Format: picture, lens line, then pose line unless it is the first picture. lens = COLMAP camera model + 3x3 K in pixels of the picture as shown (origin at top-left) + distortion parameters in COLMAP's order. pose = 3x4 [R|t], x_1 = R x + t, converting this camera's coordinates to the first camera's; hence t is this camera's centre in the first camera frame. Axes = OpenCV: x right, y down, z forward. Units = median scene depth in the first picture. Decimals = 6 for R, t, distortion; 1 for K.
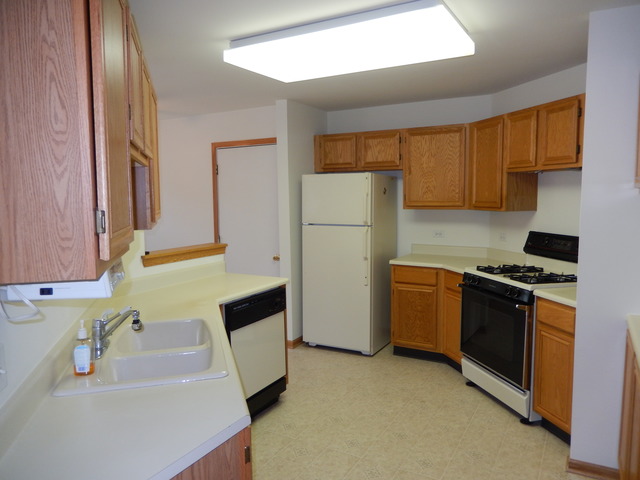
lens RADIAL K [[469.7, 0, 320.0], [0, 469.7, 240.0], [0, 0, 1]] dist [-0.029319, 0.000264]
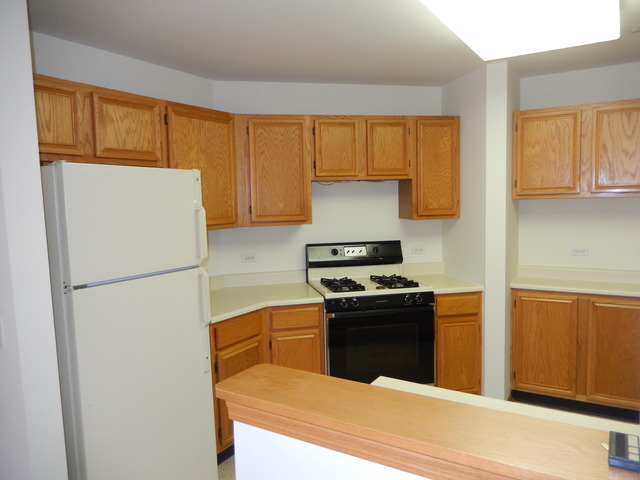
lens RADIAL K [[469.7, 0, 320.0], [0, 469.7, 240.0], [0, 0, 1]] dist [-0.029319, 0.000264]
pose [[0.039207, -0.076238, 0.996319, -0.434914], [0.120467, 0.990173, 0.071027, -0.081190], [-0.991943, 0.117239, 0.048005, 0.818980]]
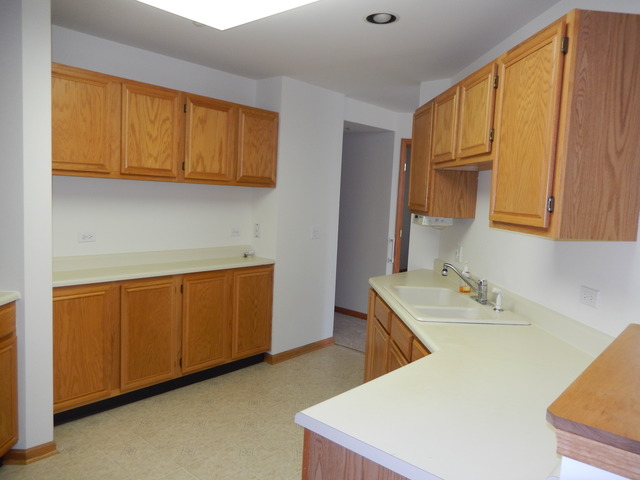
lens RADIAL K [[469.7, 0, 320.0], [0, 469.7, 240.0], [0, 0, 1]] dist [-0.029319, 0.000264]
pose [[-0.980450, -0.053766, 0.189282, -0.117452], [-0.018274, 0.982668, 0.184471, -0.086950], [-0.195920, 0.177405, -0.964439, 1.042791]]
